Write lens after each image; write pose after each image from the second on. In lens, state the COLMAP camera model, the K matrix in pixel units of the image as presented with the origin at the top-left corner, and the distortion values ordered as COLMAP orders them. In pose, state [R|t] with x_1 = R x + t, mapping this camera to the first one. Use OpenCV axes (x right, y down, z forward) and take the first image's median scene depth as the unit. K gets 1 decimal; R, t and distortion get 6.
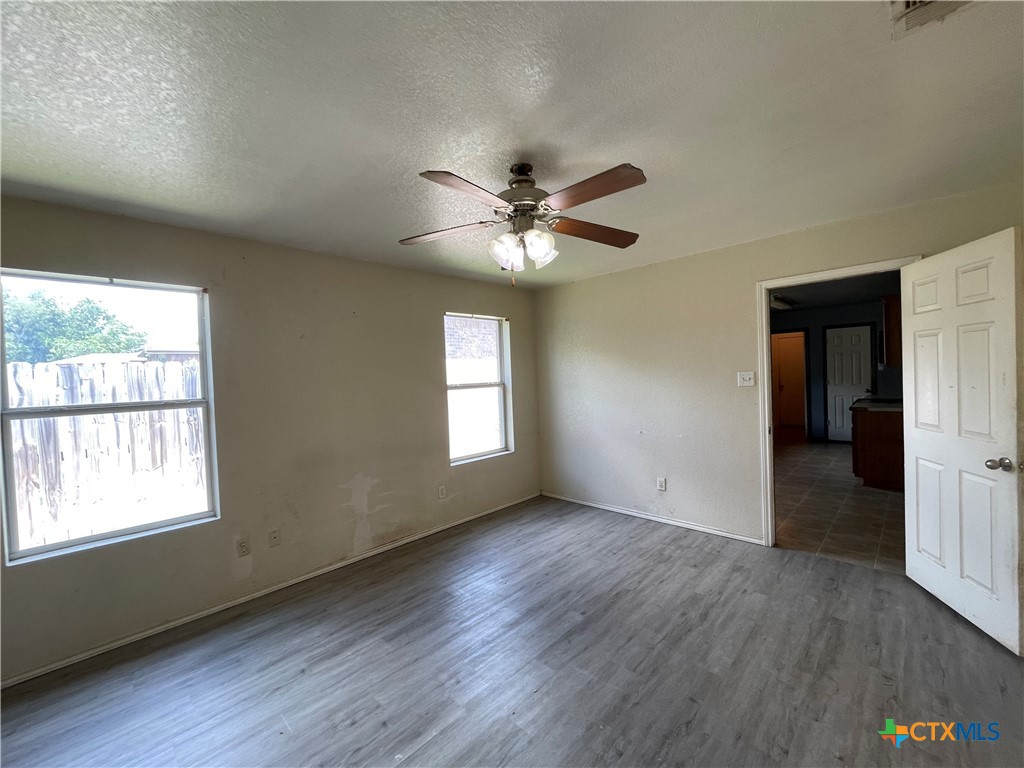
lens RADIAL K [[416.4, 0, 513.7], [0, 416.4, 383.6], [0, 0, 1]] dist [0.000030, -0.000535]
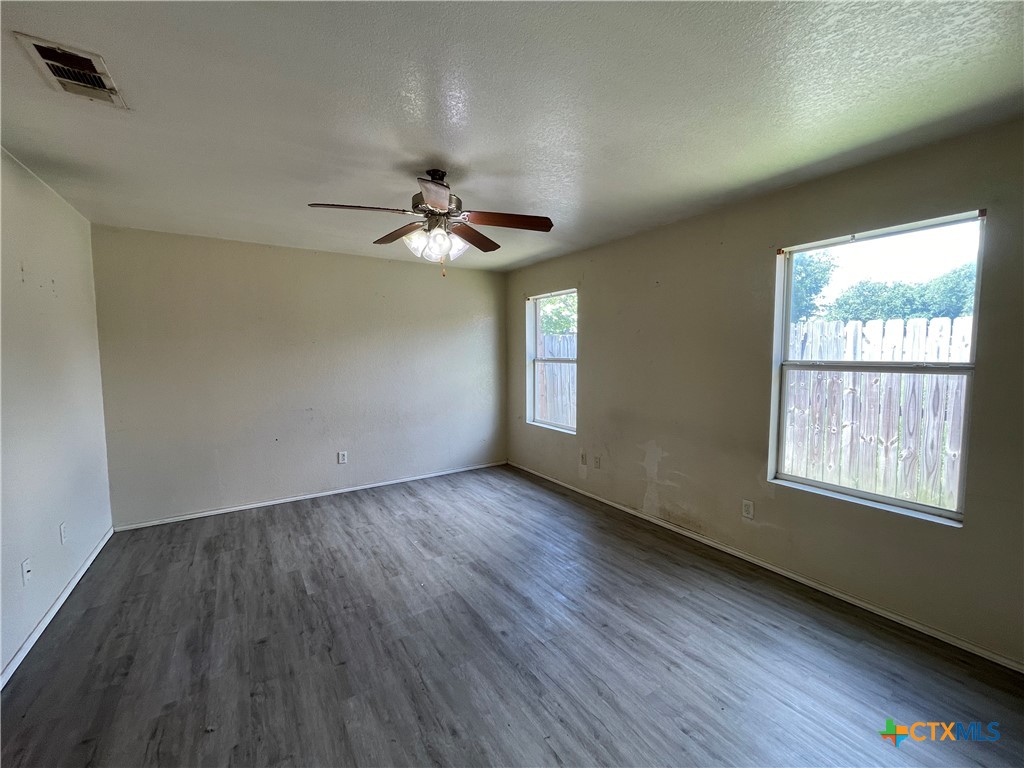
lens RADIAL K [[416.4, 0, 513.7], [0, 416.4, 383.6], [0, 0, 1]] dist [0.000030, -0.000535]
pose [[-0.221433, 0.111254, -0.968809, 0.890213], [-0.006538, 0.993279, 0.115559, -0.054346], [0.975154, 0.031922, -0.219217, 1.134749]]
